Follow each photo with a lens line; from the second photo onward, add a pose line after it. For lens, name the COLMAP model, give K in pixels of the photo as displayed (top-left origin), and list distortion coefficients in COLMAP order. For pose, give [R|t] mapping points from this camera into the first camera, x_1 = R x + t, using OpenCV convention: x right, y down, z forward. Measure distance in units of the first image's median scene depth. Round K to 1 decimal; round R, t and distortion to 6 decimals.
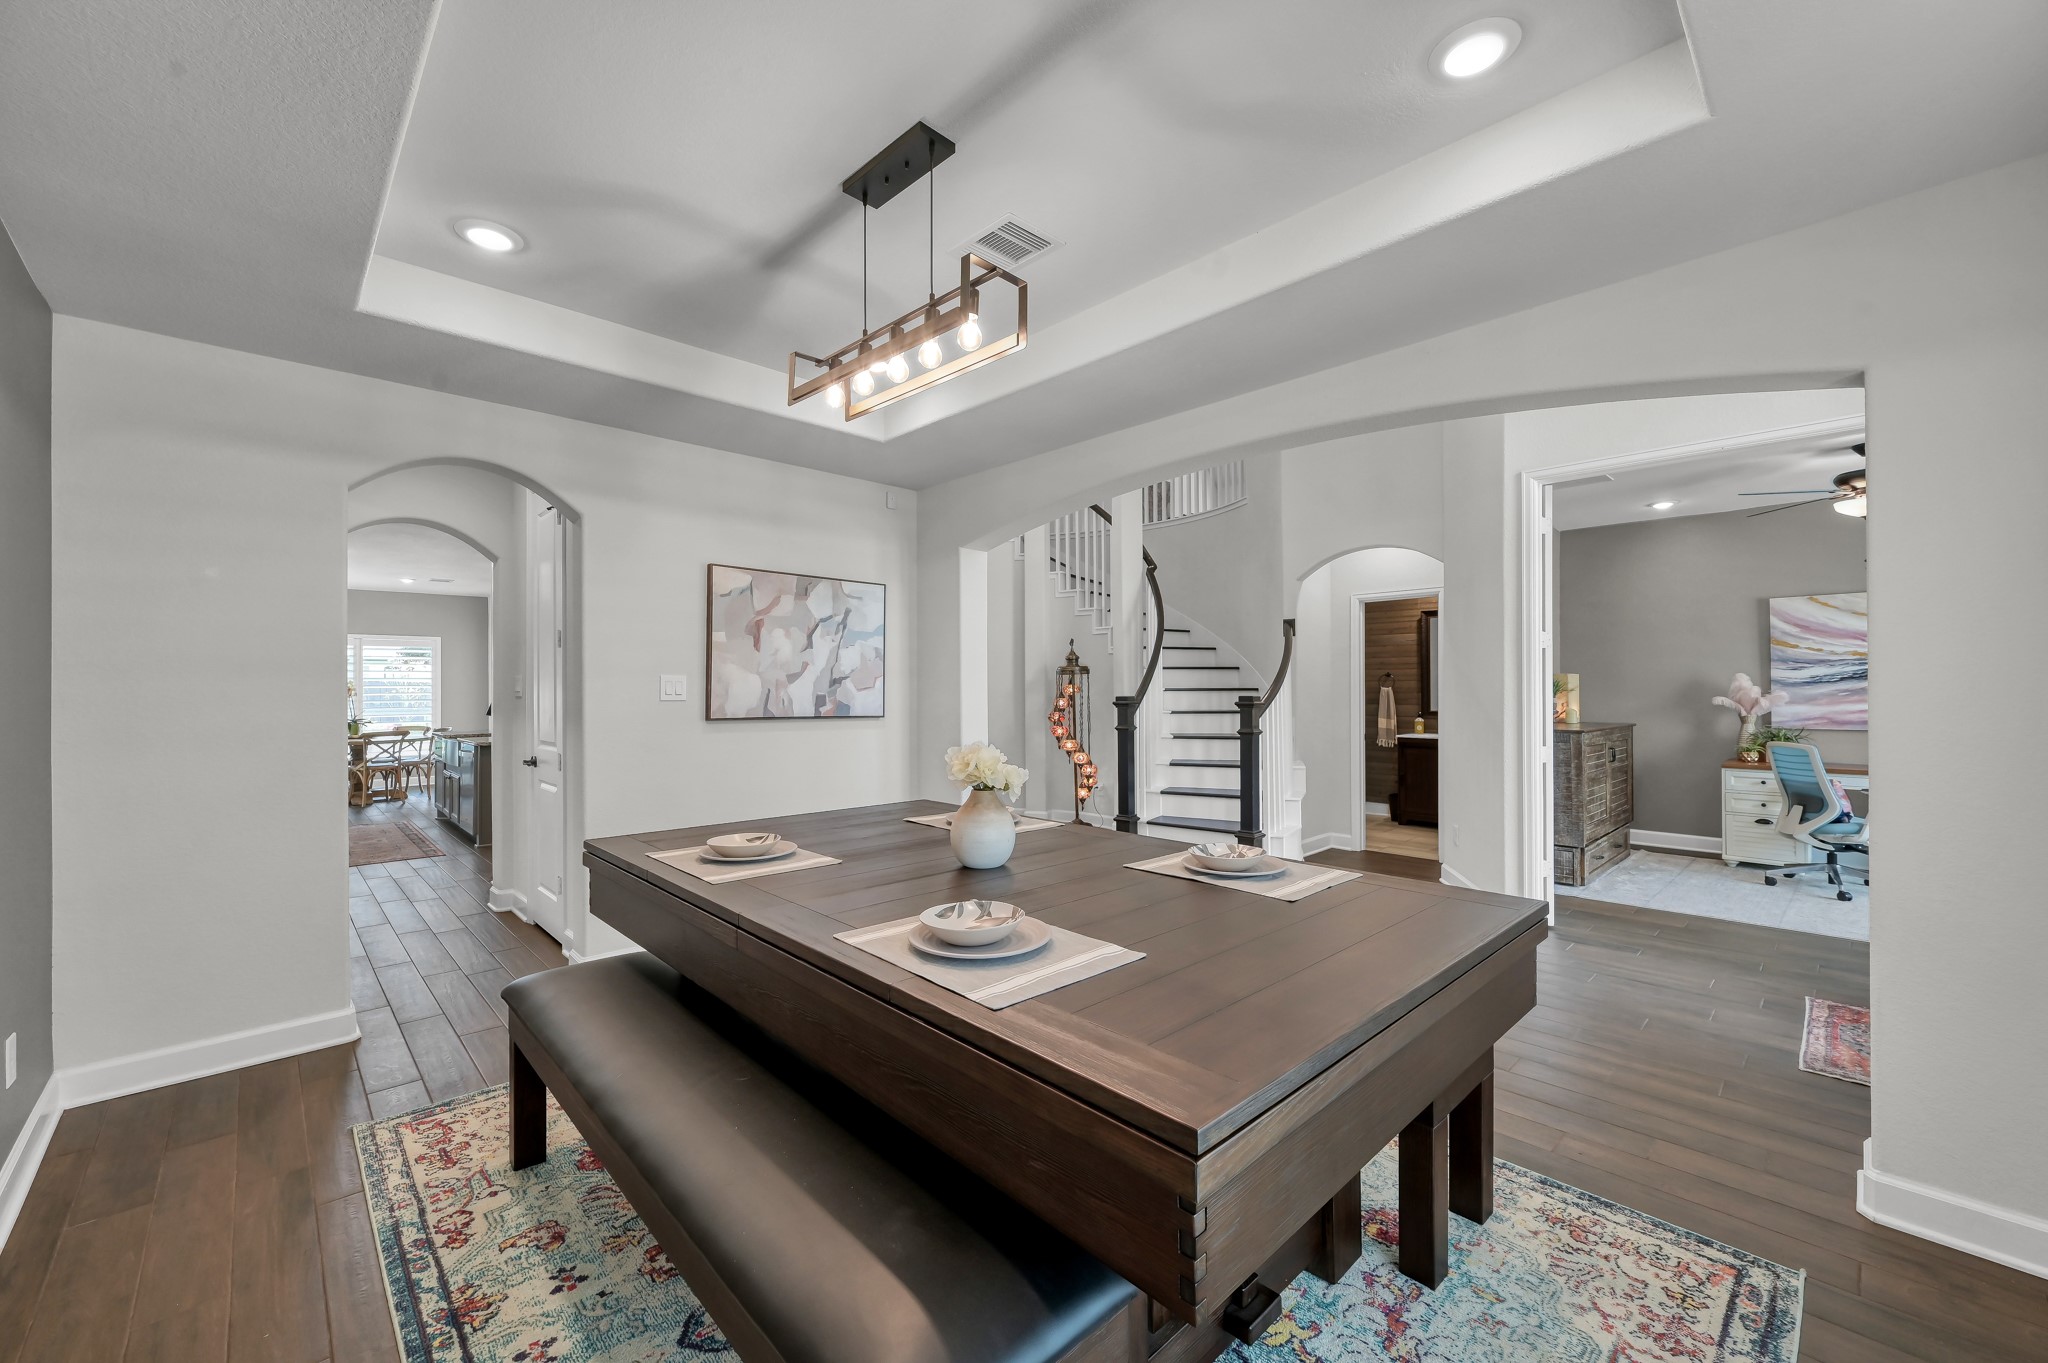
lens RADIAL K [[807.9, 0, 1025.4], [0, 807.9, 687.2], [0, 0, 1]] dist [-0.001172, 0.000270]
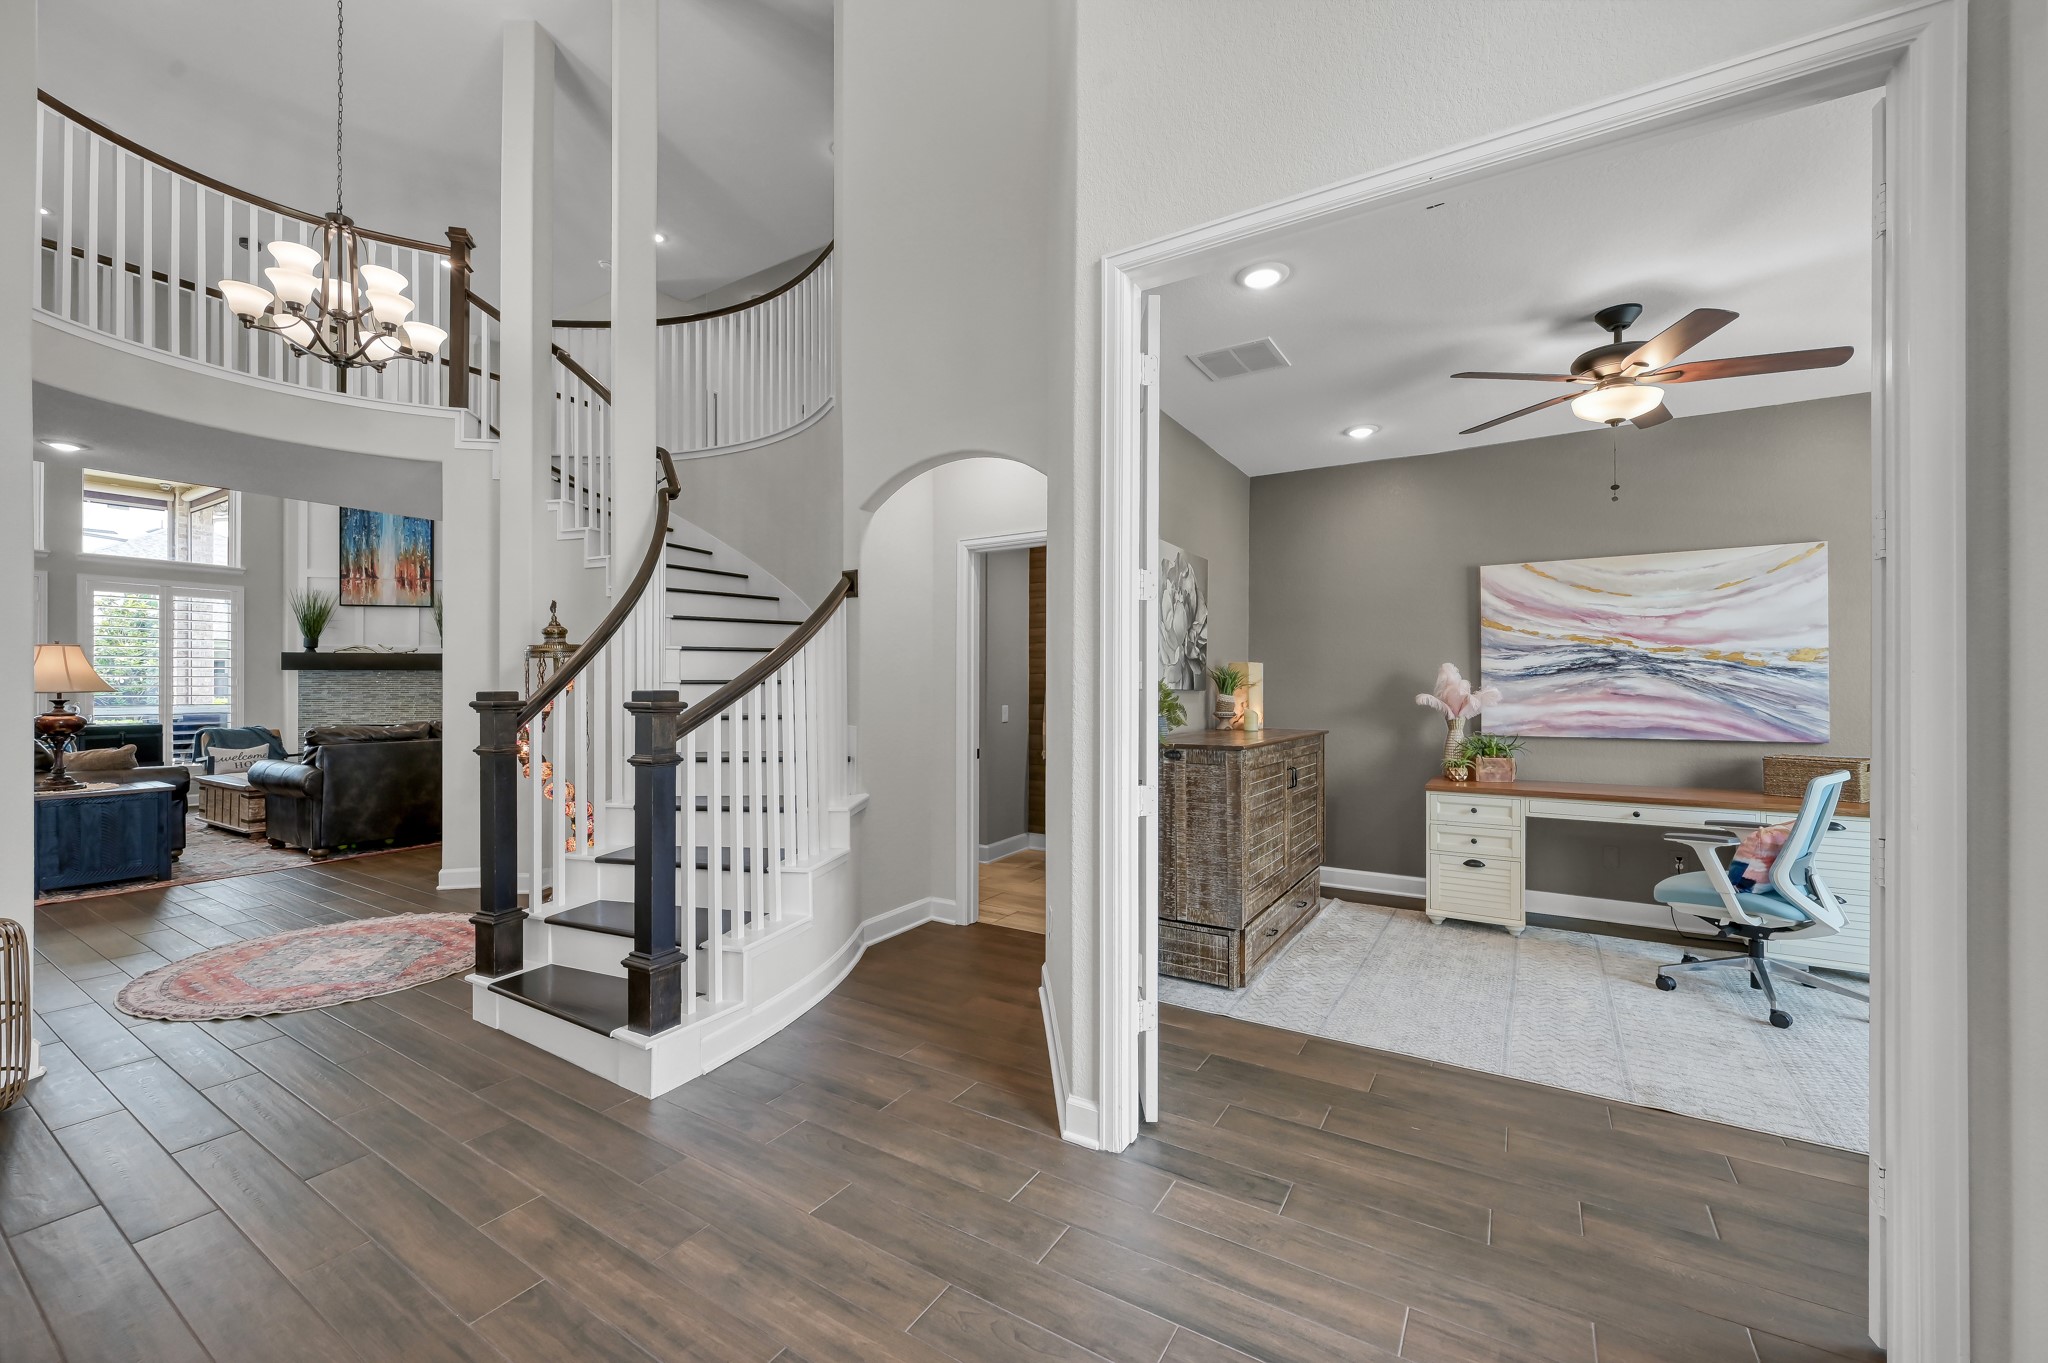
lens RADIAL K [[807.9, 0, 1029.7], [0, 807.9, 688.3], [0, 0, 1]] dist [-0.001172, 0.000270]
pose [[0.967829, 0.003326, 0.251589, 0.368577], [-0.004211, 0.999987, 0.002976, 0.006667], [-0.251575, -0.003940, 0.967830, 0.426417]]
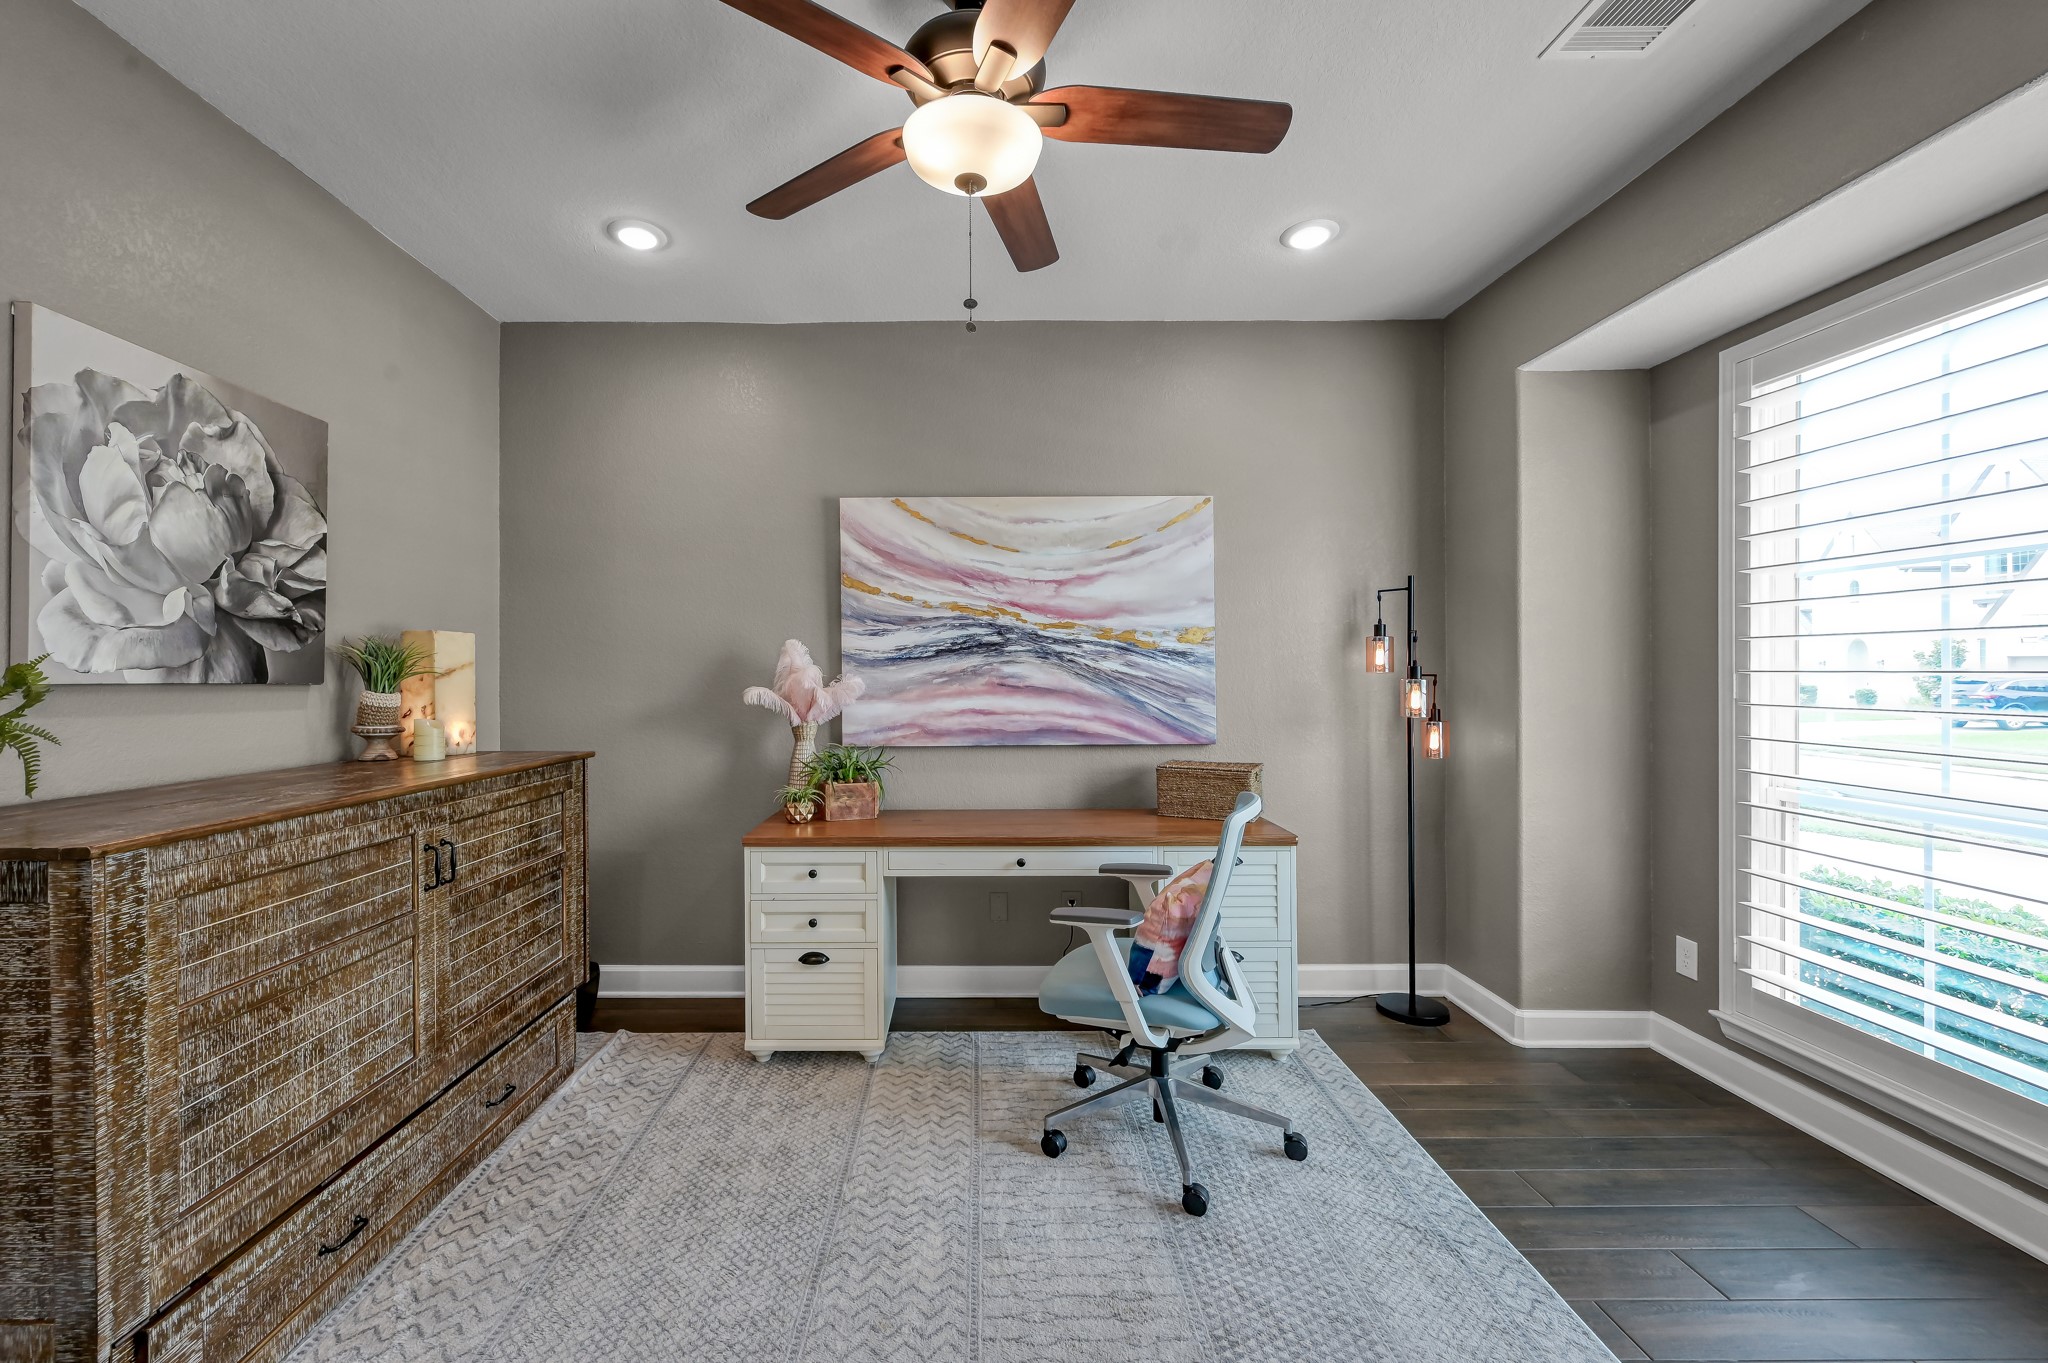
lens RADIAL K [[807.9, 0, 987.9], [0, 807.9, 671.2], [0, 0, 1]] dist [-0.001172, 0.000270]
pose [[0.679289, 0.005343, 0.733852, 0.705951], [-0.002286, 0.999984, -0.005164, 0.005172], [-0.733868, 0.001830, 0.679290, 0.672789]]
